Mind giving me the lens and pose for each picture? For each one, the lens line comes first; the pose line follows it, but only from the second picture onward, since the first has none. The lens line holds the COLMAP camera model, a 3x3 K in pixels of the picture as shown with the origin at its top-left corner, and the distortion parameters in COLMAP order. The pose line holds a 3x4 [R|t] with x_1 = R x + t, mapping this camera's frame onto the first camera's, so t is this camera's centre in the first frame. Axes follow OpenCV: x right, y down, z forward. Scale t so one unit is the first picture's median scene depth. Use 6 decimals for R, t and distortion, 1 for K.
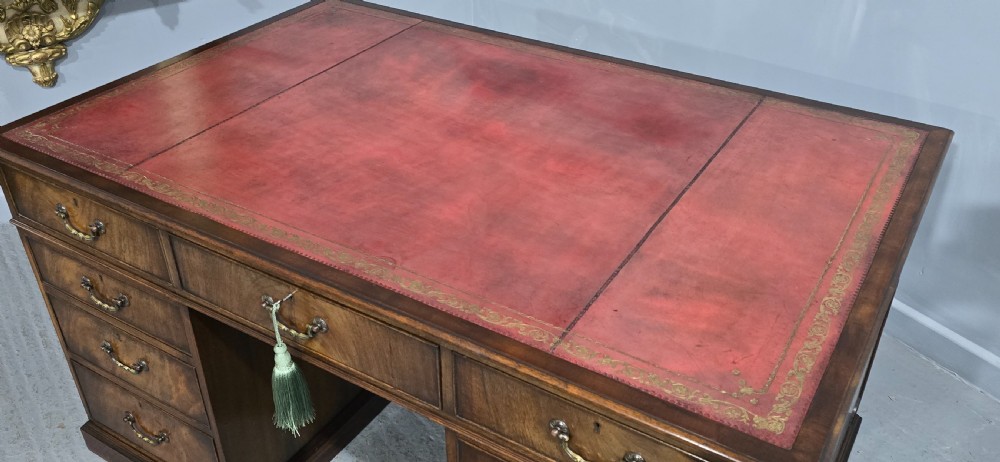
lens RADIAL K [[843.8, 0, 503.5], [0, 843.8, 216.7], [0, 0, 1]] dist [0.080864, -0.101296]
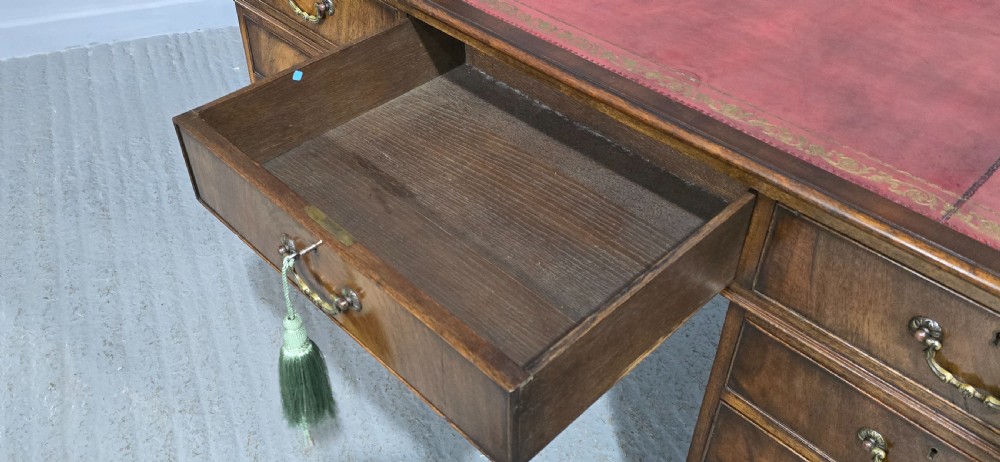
lens RADIAL K [[843.8, 0, 485.4], [0, 843.8, 215.4], [0, 0, 1]] dist [0.080864, -0.101296]
pose [[0.969382, 0.165086, -0.181785, -0.135134], [-0.142270, 0.980962, 0.132186, 0.087234], [0.200146, -0.102276, 0.974413, 0.186340]]
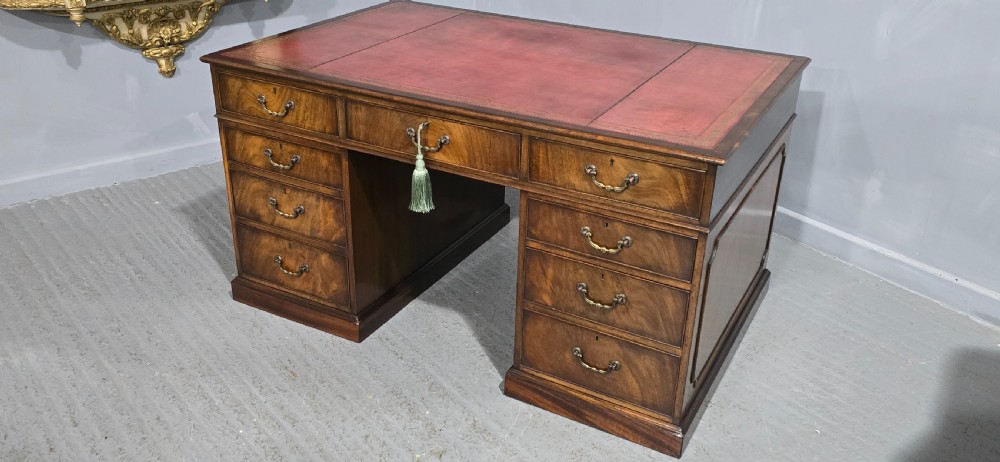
lens RADIAL K [[843.8, 0, 503.1], [0, 843.8, 218.1], [0, 0, 1]] dist [0.080864, -0.101296]
pose [[0.998146, -0.001449, 0.060851, -0.180697], [0.008696, 0.992856, -0.119000, 0.437476], [-0.060244, 0.119308, 0.991028, -0.608074]]
